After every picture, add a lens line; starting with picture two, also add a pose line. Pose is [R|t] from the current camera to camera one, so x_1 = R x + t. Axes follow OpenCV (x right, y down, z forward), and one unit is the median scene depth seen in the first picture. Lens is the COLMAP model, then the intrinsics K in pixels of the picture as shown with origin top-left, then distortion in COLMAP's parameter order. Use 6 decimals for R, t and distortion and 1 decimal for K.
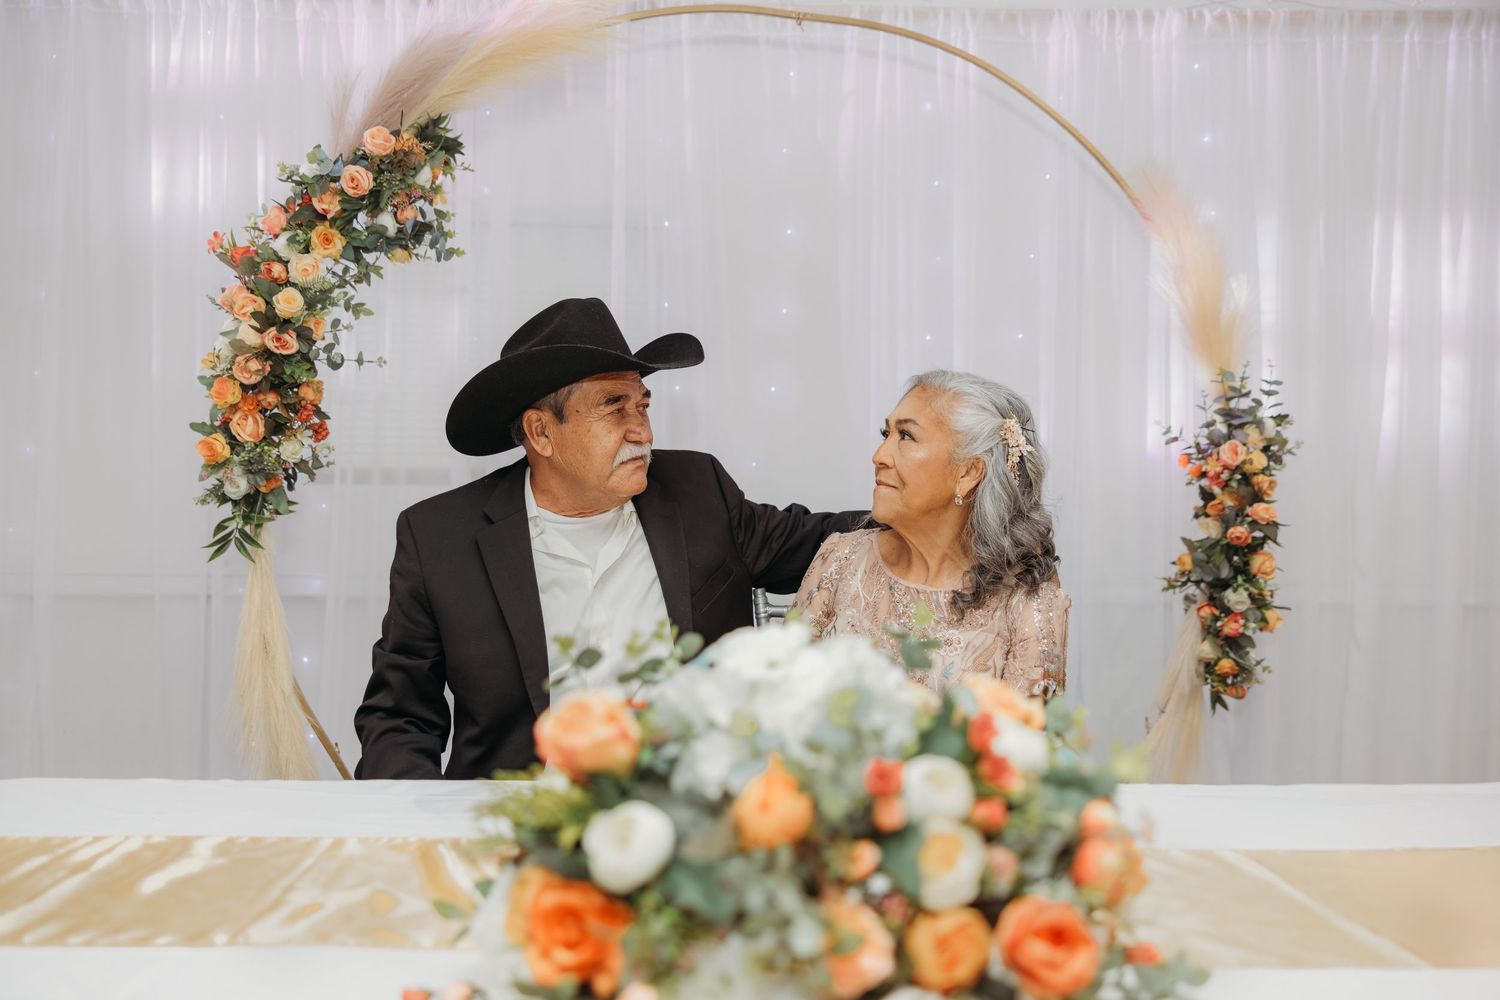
lens RADIAL K [[1206.2, 0, 750.0], [0, 1206.2, 500.0], [0, 0, 1]] dist [0.000314, 0.000091]
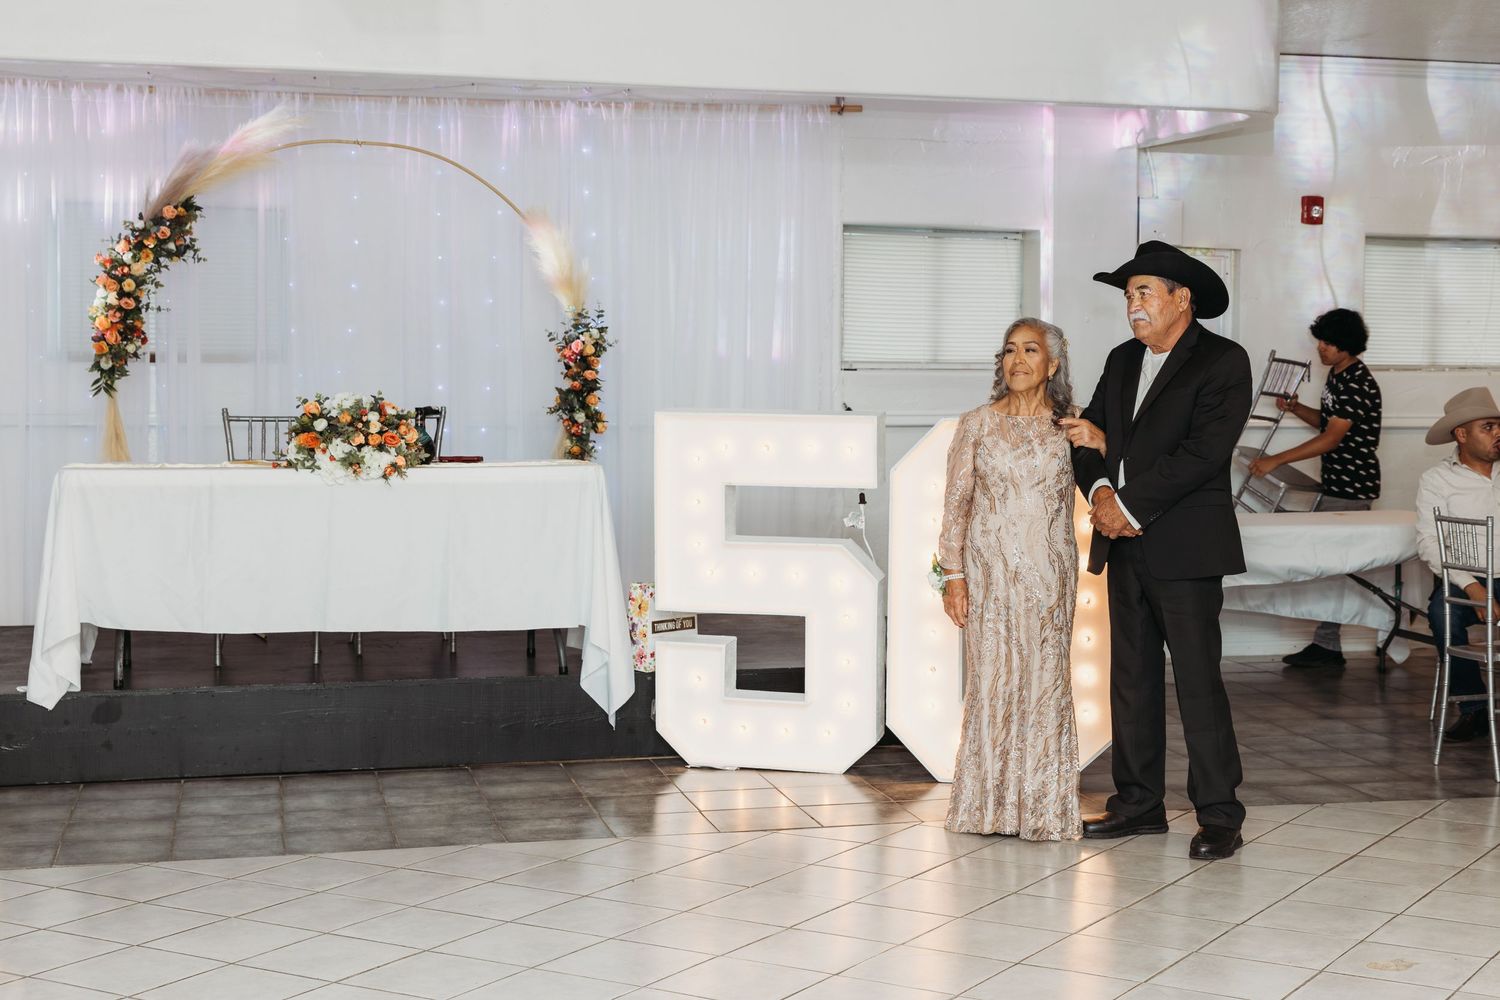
lens RADIAL K [[1911.5, 0, 750.0], [0, 1911.5, 500.0], [0, 0, 1]] dist [0.002509, -0.010389]
pose [[0.977437, -0.019100, 0.210360, -0.005028], [0.005927, 0.997991, 0.063077, 0.019209], [-0.211142, -0.060407, 0.975587, -2.282698]]
